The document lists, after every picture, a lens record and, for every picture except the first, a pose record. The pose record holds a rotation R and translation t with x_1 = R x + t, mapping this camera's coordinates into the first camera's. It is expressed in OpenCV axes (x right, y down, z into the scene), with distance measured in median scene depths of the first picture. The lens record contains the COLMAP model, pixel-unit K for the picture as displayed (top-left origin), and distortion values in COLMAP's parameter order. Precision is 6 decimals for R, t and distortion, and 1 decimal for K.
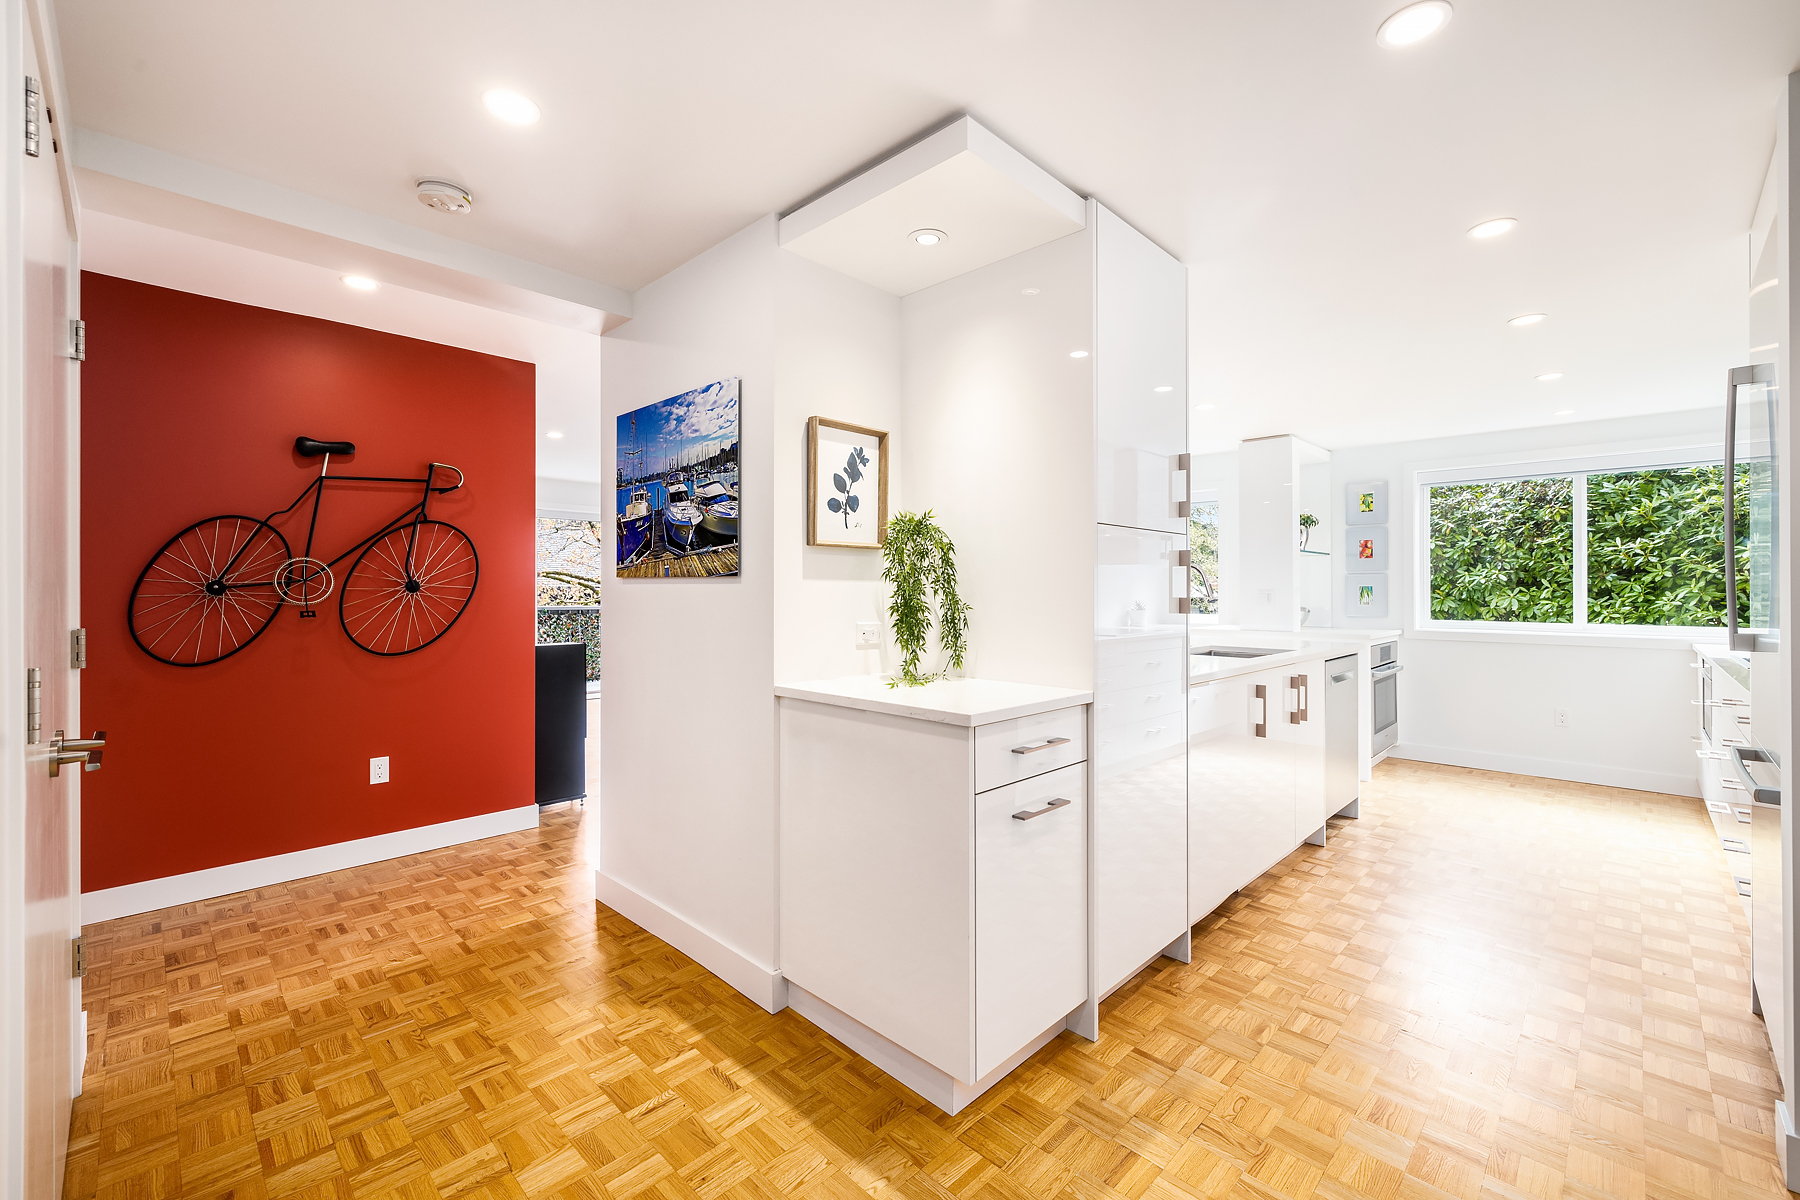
lens RADIAL K [[755.5, 0, 890.8], [0, 755.5, 583.4], [0, 0, 1]] dist [0.000792, -0.000368]
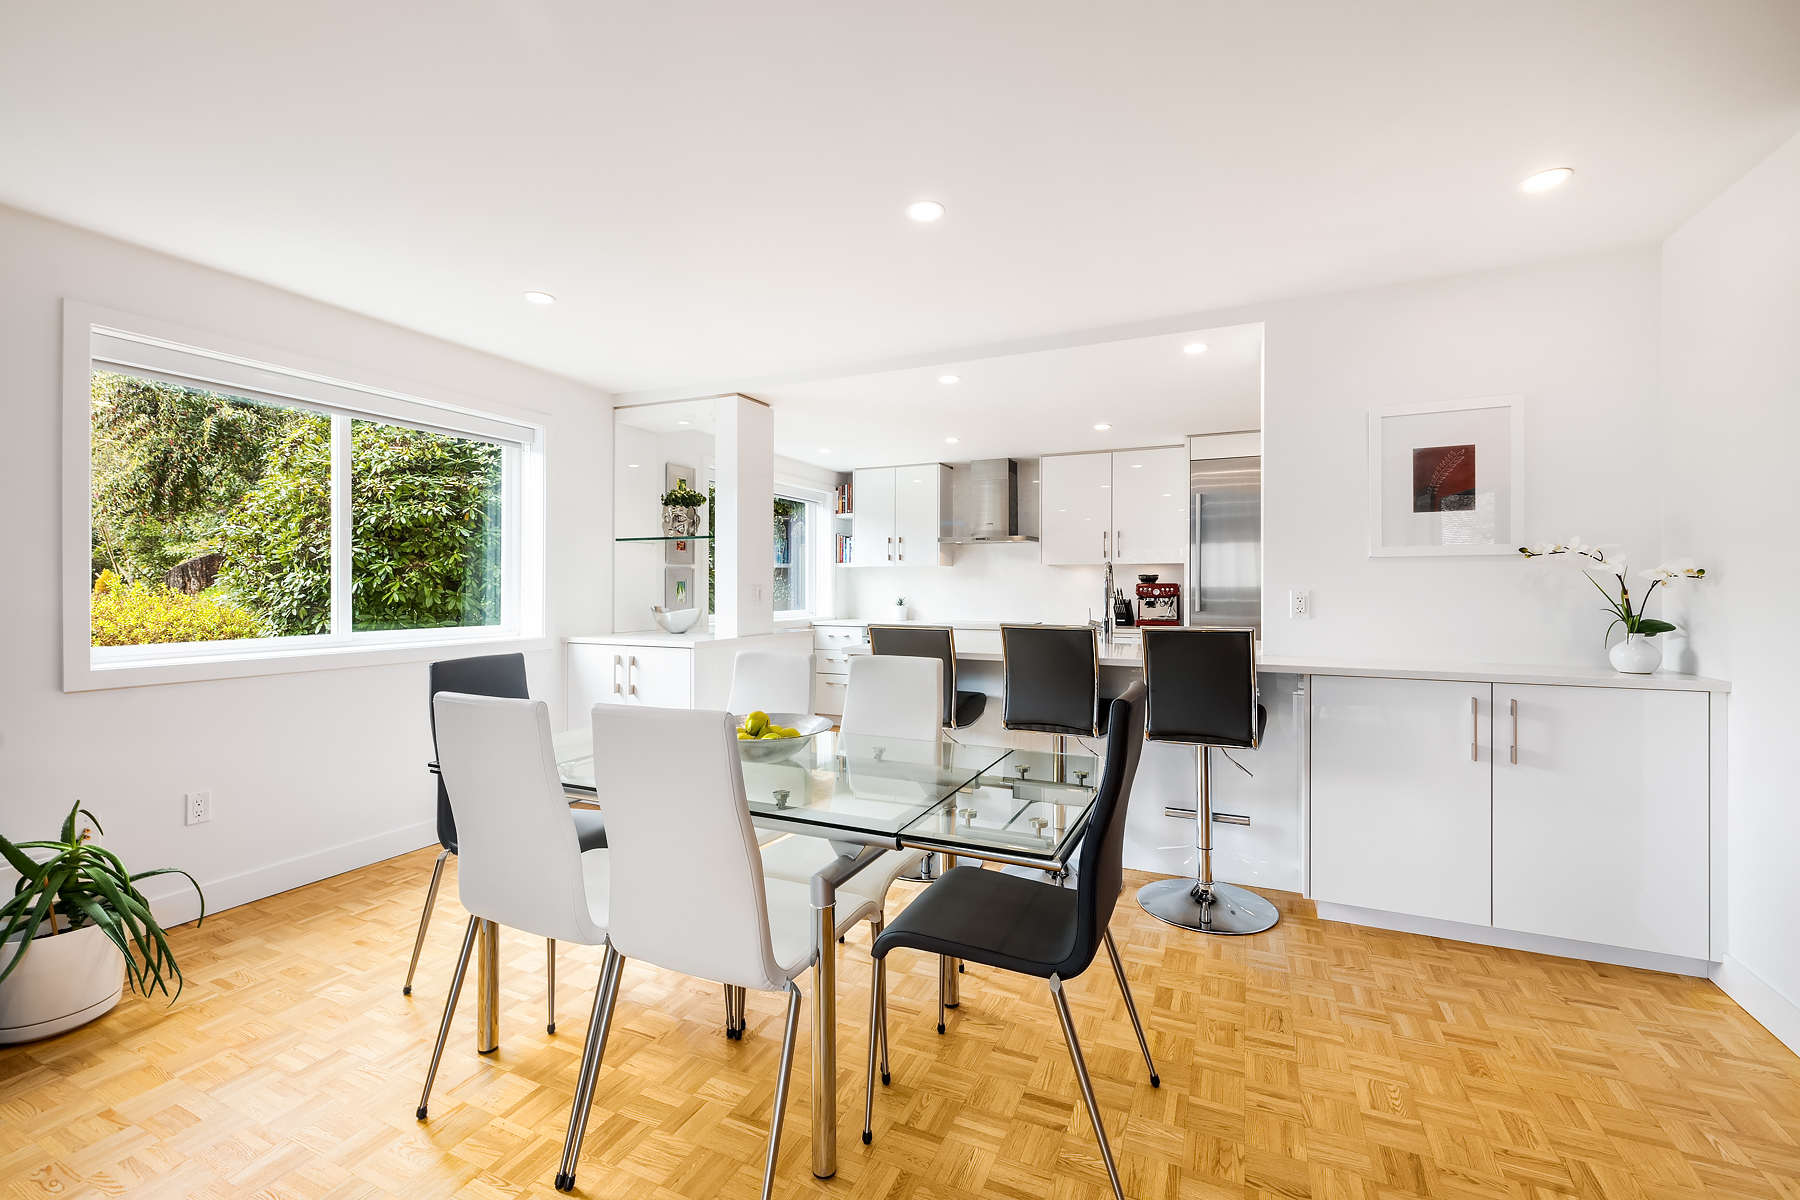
lens RADIAL K [[755.5, 0, 897.4], [0, 755.5, 588.3], [0, 0, 1]] dist [0.000792, -0.000368]
pose [[-0.354550, -0.008165, 0.935001, -0.303991], [-0.012259, 0.999917, 0.004084, 0.006453], [-0.934957, -0.010014, -0.354620, 1.036237]]
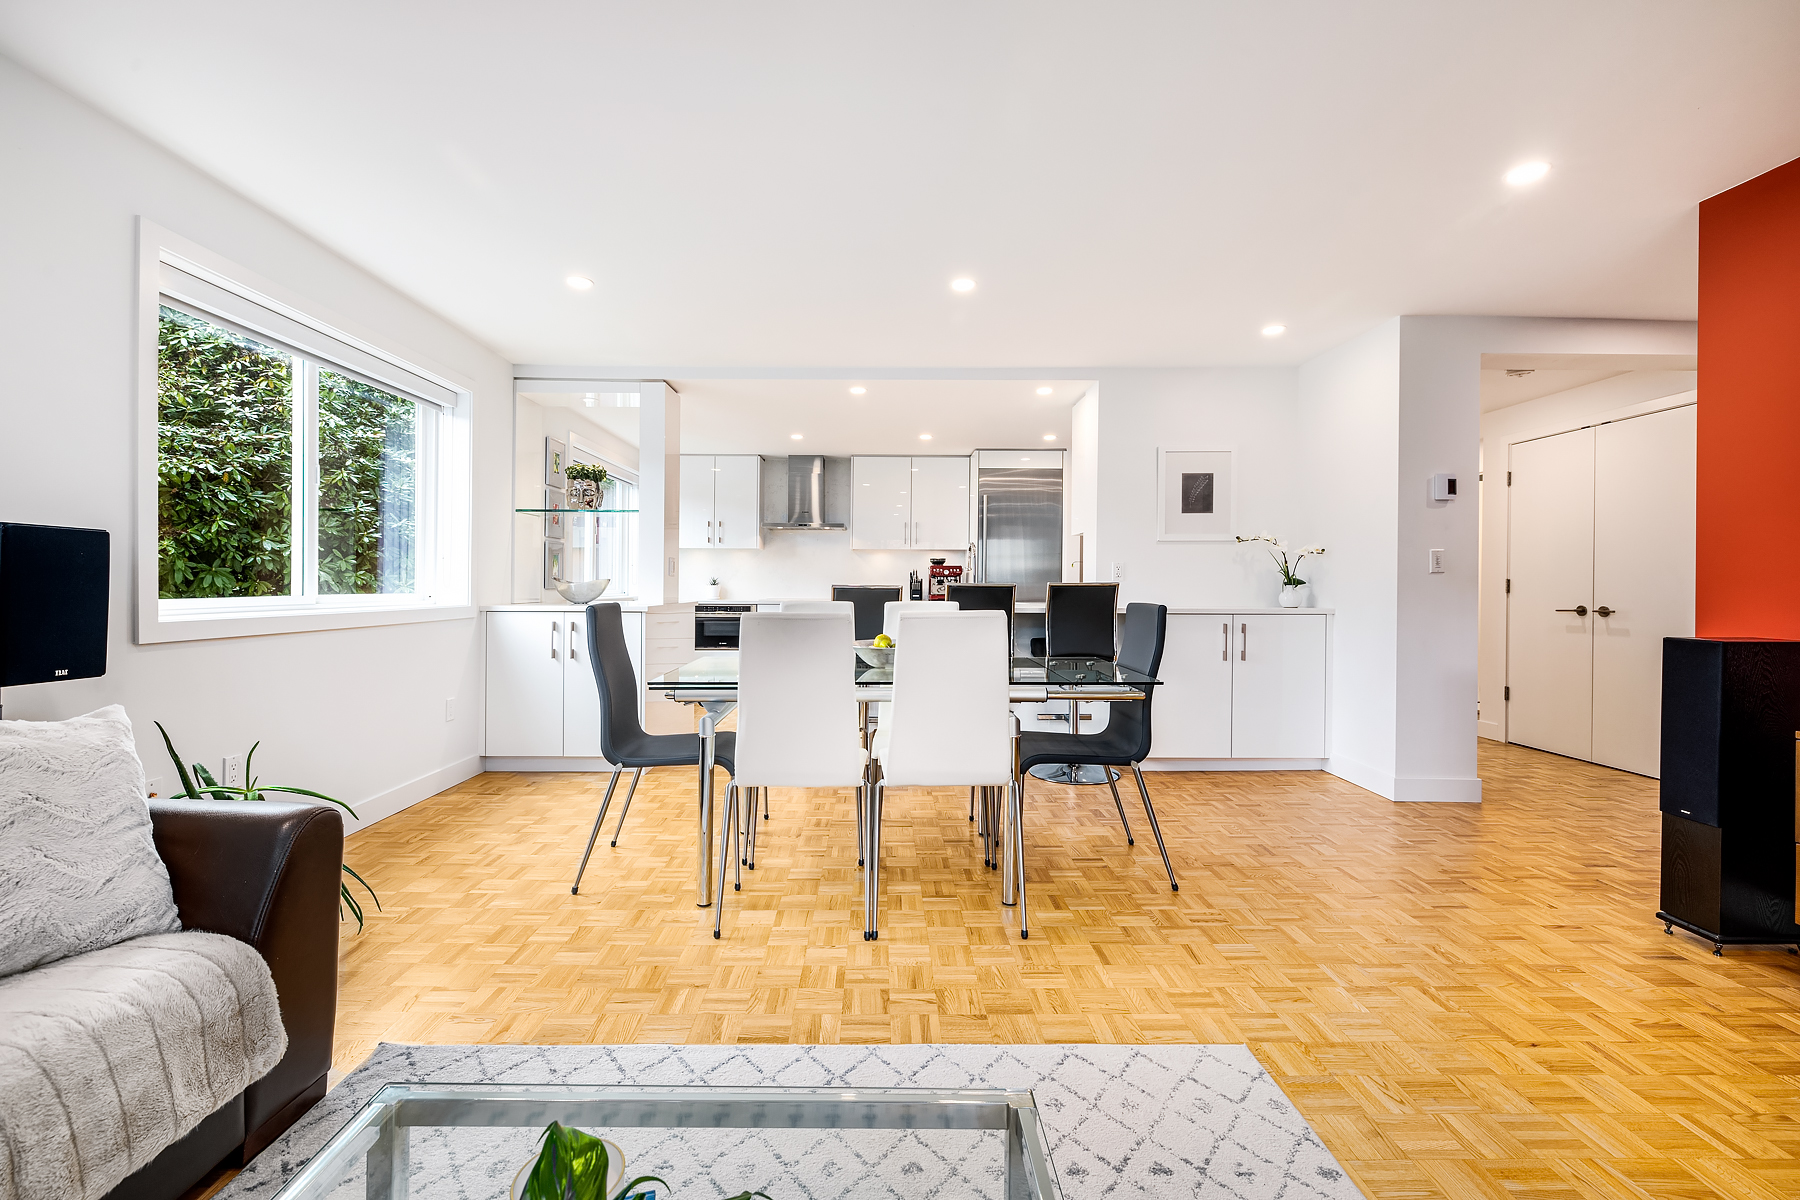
lens RADIAL K [[755.5, 0, 887.9], [0, 755.5, 595.6], [0, 0, 1]] dist [0.000792, -0.000368]
pose [[-0.719414, -0.019191, 0.694317, -0.290417], [-0.014754, 0.999815, 0.012348, 0.035727], [-0.694425, -0.001360, -0.719564, 1.328416]]
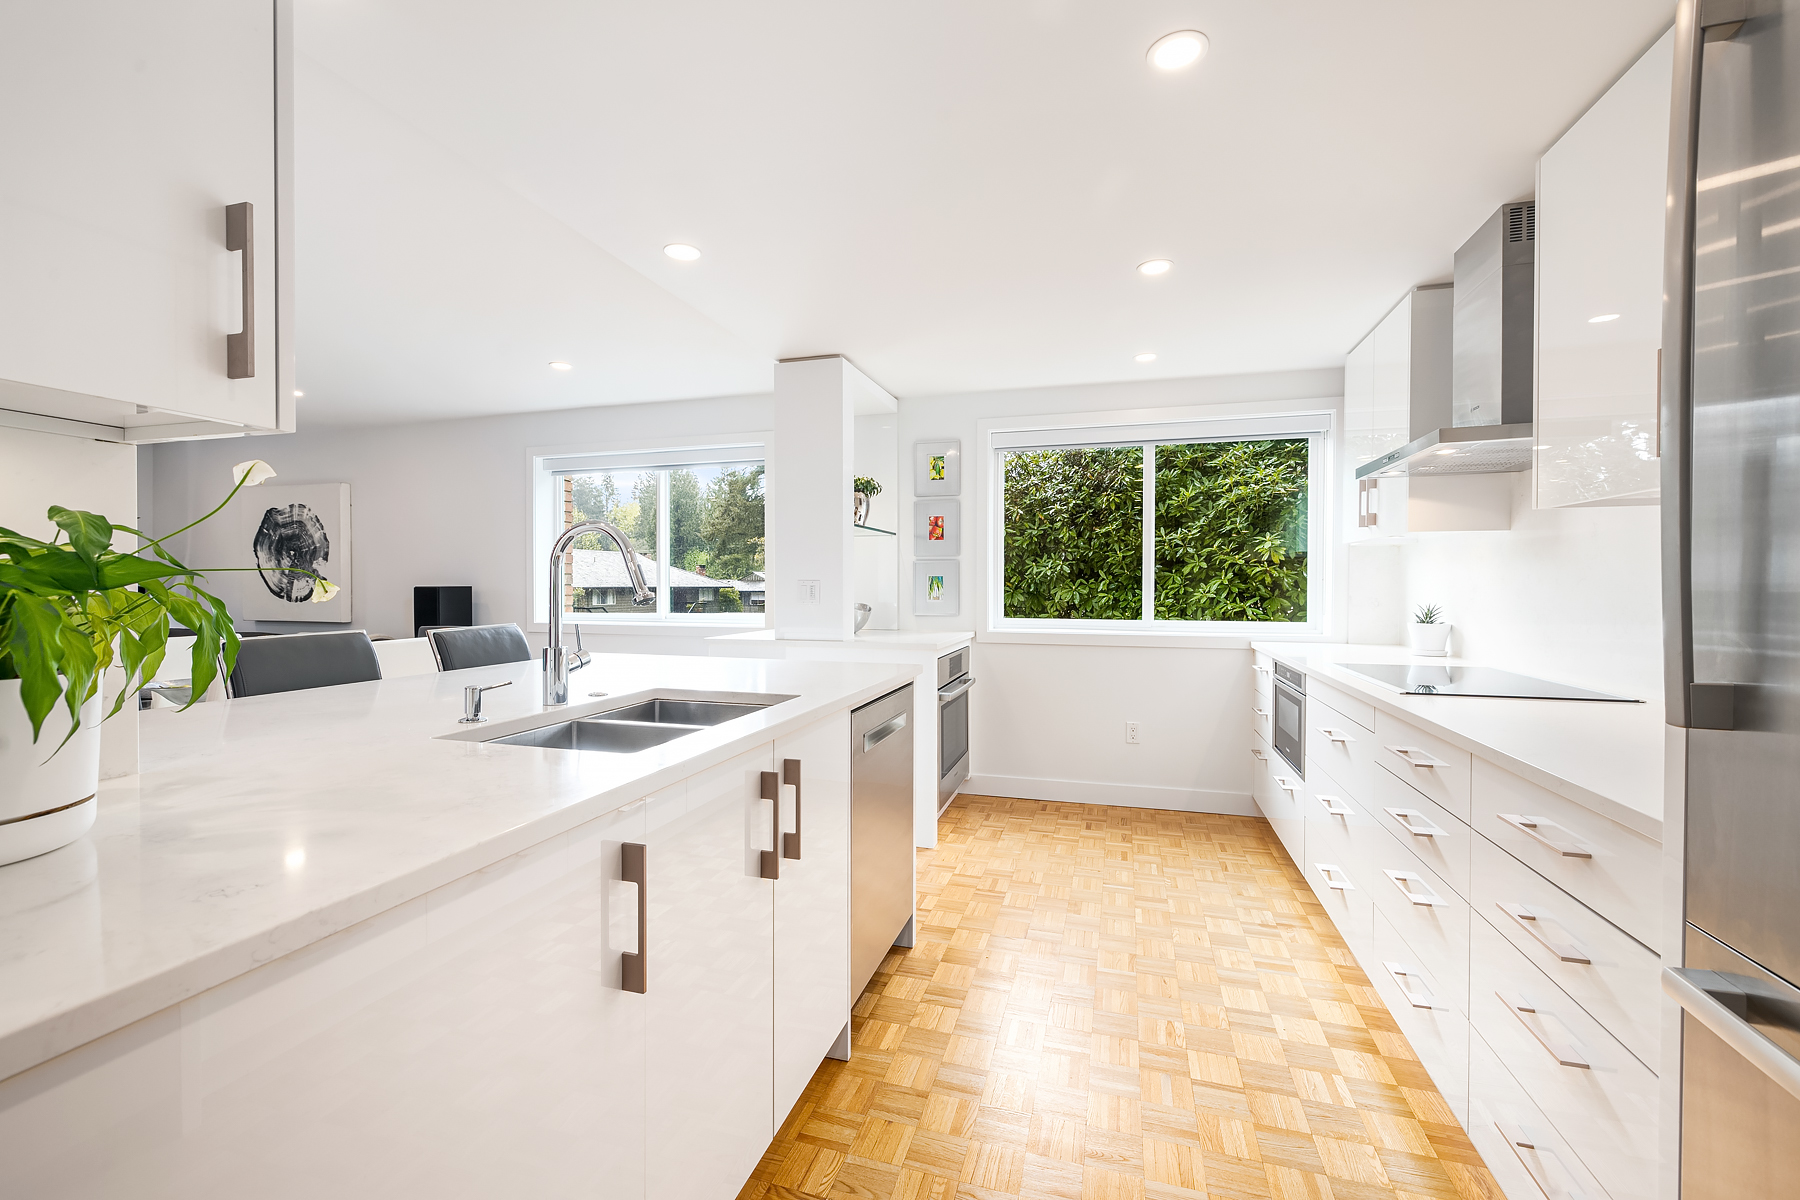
lens RADIAL K [[755.5, 0, 899.4], [0, 755.5, 596.8], [0, 0, 1]] dist [0.000792, -0.000368]
pose [[0.881142, -0.008544, 0.472774, 0.219318], [-0.003500, 0.999692, 0.024589, 0.005374], [-0.472838, -0.023321, 0.880840, 0.320644]]
